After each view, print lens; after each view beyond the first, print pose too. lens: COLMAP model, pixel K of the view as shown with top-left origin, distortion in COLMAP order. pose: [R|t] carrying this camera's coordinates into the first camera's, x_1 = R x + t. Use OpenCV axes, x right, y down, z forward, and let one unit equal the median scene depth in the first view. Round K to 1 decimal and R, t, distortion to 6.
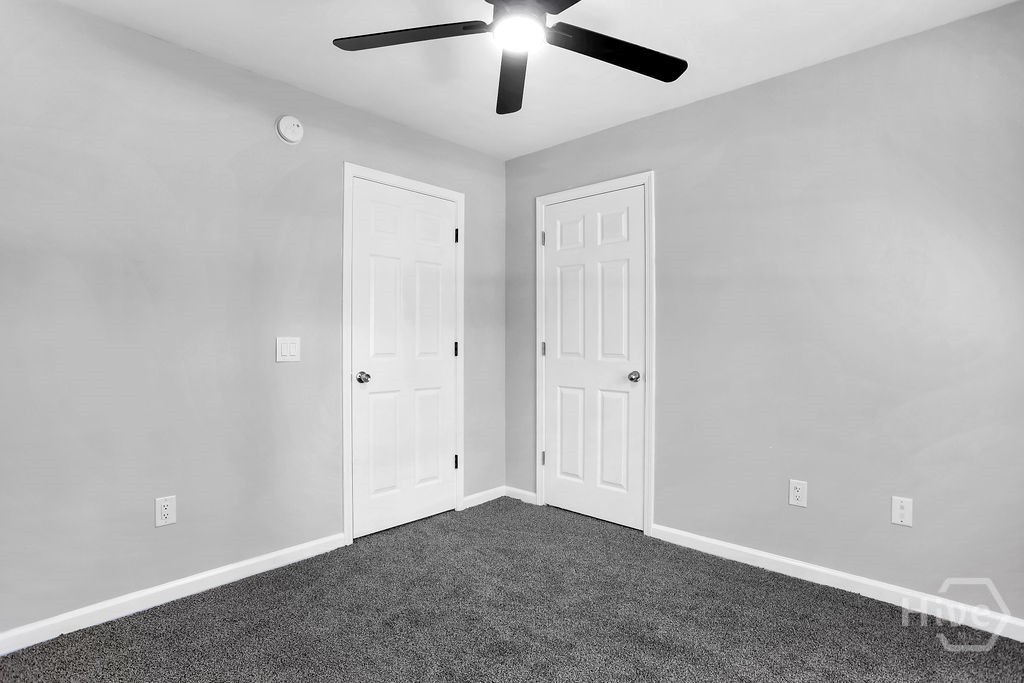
lens RADIAL K [[519.6, 0, 512.3], [0, 519.6, 338.0], [0, 0, 1]] dist [-0.054480, 0.017562]
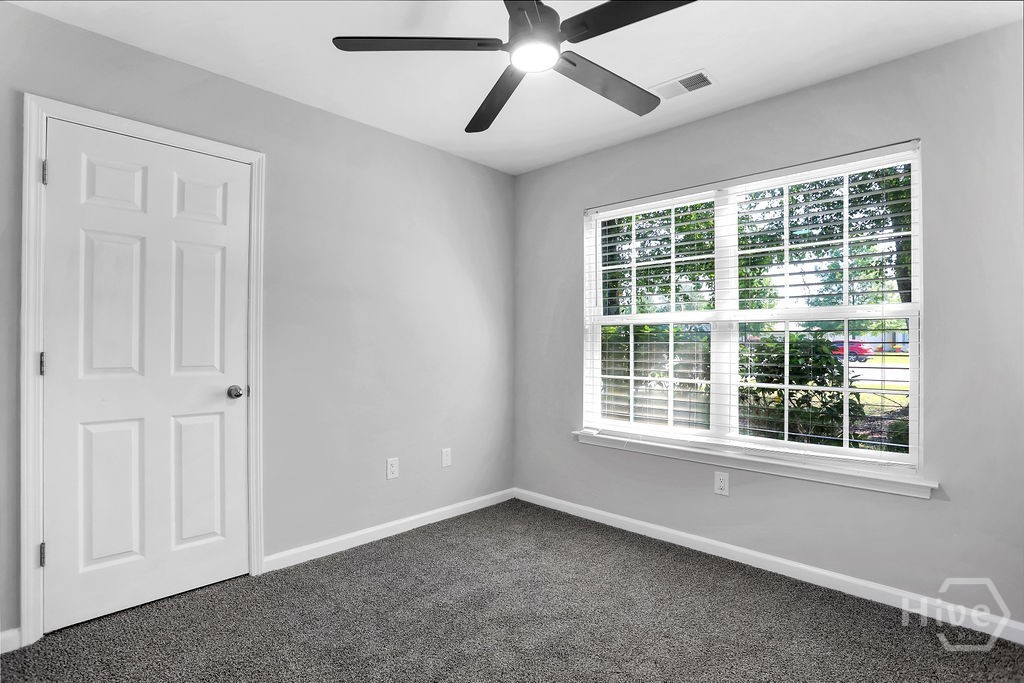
lens RADIAL K [[519.6, 0, 506.1], [0, 519.6, 347.1], [0, 0, 1]] dist [-0.054480, 0.017562]
pose [[0.011393, -0.000885, 0.999935, -0.540542], [0.002405, 0.999997, 0.000858, 0.003358], [-0.999932, 0.002395, 0.011395, 0.531782]]
